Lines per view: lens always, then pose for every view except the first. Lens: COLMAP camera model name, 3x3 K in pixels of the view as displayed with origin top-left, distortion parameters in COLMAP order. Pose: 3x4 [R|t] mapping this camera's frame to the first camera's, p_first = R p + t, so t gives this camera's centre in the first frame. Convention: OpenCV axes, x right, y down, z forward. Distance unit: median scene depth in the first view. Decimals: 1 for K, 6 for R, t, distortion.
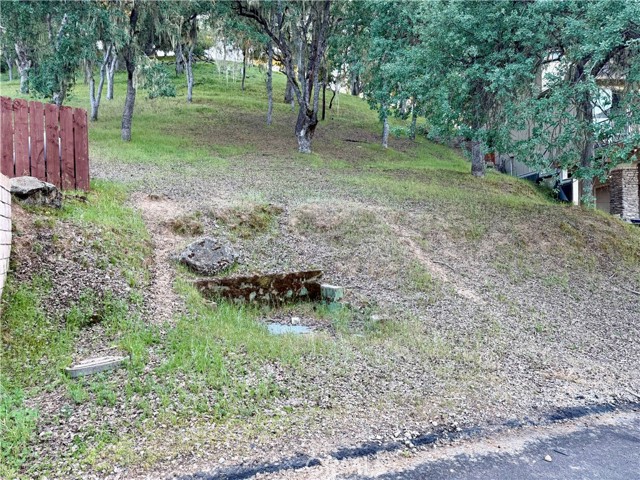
lens RADIAL K [[453.6, 0, 320.9], [0, 453.6, 238.1], [0, 0, 1]] dist [0.039966, -0.051327]
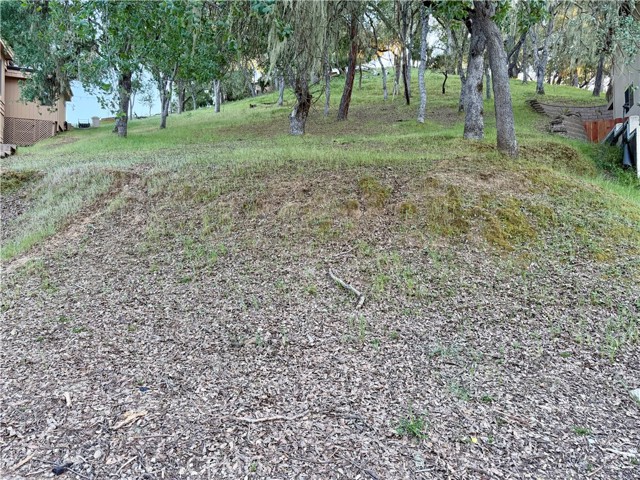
lens RADIAL K [[453.6, 0, 320.3], [0, 453.6, 241.0], [0, 0, 1]] dist [0.039966, -0.051327]
pose [[0.881529, 0.004683, -0.472106, 1.022343], [-0.016543, 0.999643, -0.020972, 0.092888], [0.471840, 0.026298, 0.881292, 0.562371]]
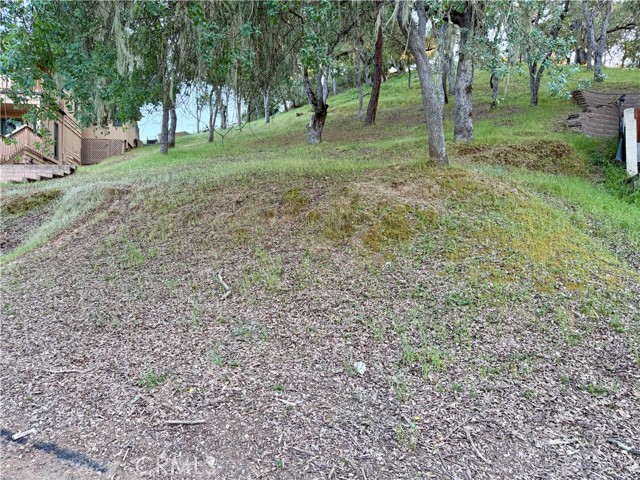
lens RADIAL K [[453.6, 0, 318.2], [0, 453.6, 245.3], [0, 0, 1]] dist [0.039966, -0.051327]
pose [[0.785386, -0.004488, -0.618990, 1.328039], [-0.004184, 0.999912, -0.012558, 0.087920], [0.618992, 0.012453, 0.785299, 0.620953]]
